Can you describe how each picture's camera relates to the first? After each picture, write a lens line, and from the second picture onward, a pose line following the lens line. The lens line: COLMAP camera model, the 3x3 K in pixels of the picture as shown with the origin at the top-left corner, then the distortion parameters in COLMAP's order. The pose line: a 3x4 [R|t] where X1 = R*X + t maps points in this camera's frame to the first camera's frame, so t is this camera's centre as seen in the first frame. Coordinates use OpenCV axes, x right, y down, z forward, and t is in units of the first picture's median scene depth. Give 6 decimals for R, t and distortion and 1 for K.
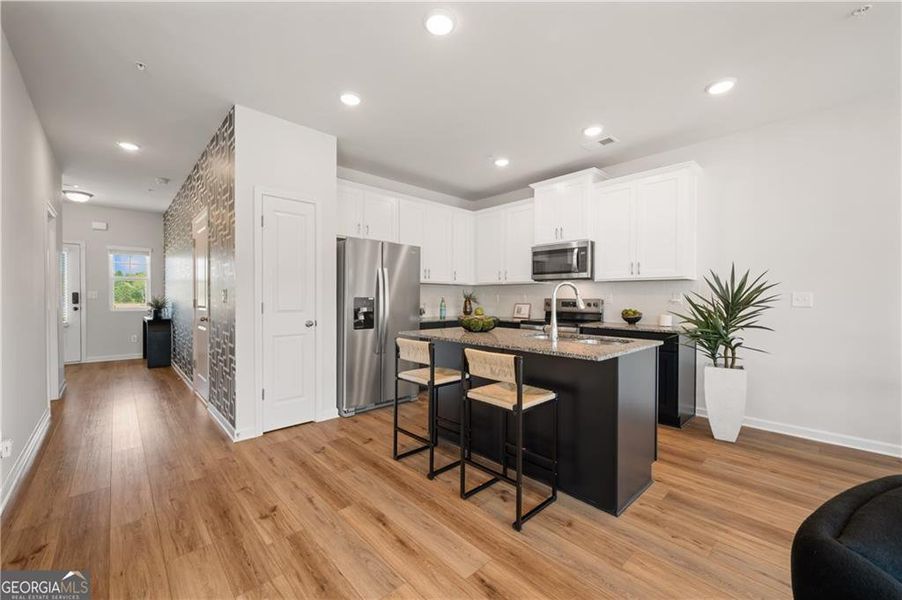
lens RADIAL K [[355.6, 0, 453.7], [0, 355.6, 300.4], [0, 0, 1]] dist [-0.001753, -0.000308]
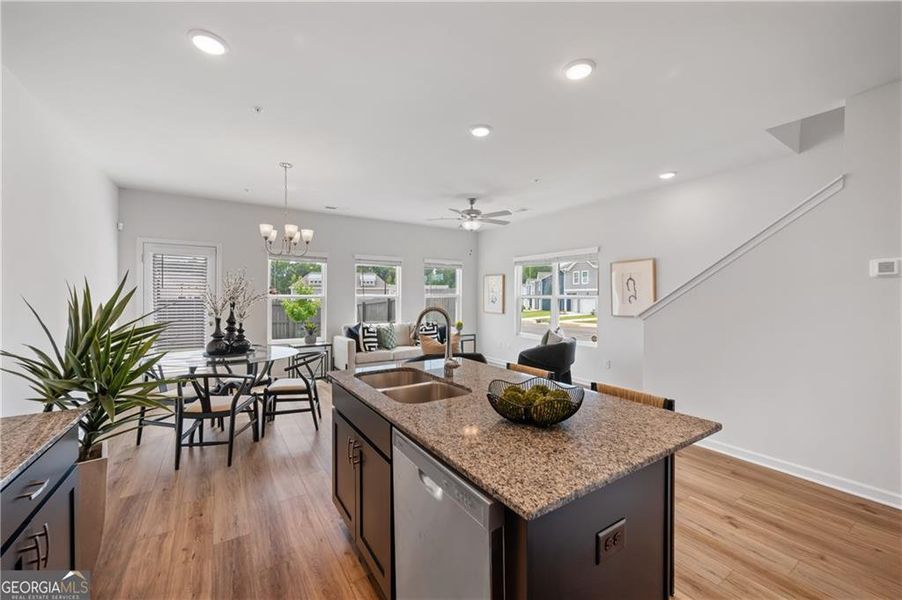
lens RADIAL K [[360.7, 0, 453.9], [0, 360.7, 299.9], [0, 0, 1]] dist [0.000098, 0.000395]
pose [[-0.983185, -0.009077, 0.182389, 0.071093], [-0.005510, 0.999784, 0.020054, -0.057806], [-0.182532, 0.018712, -0.983022, 1.195077]]
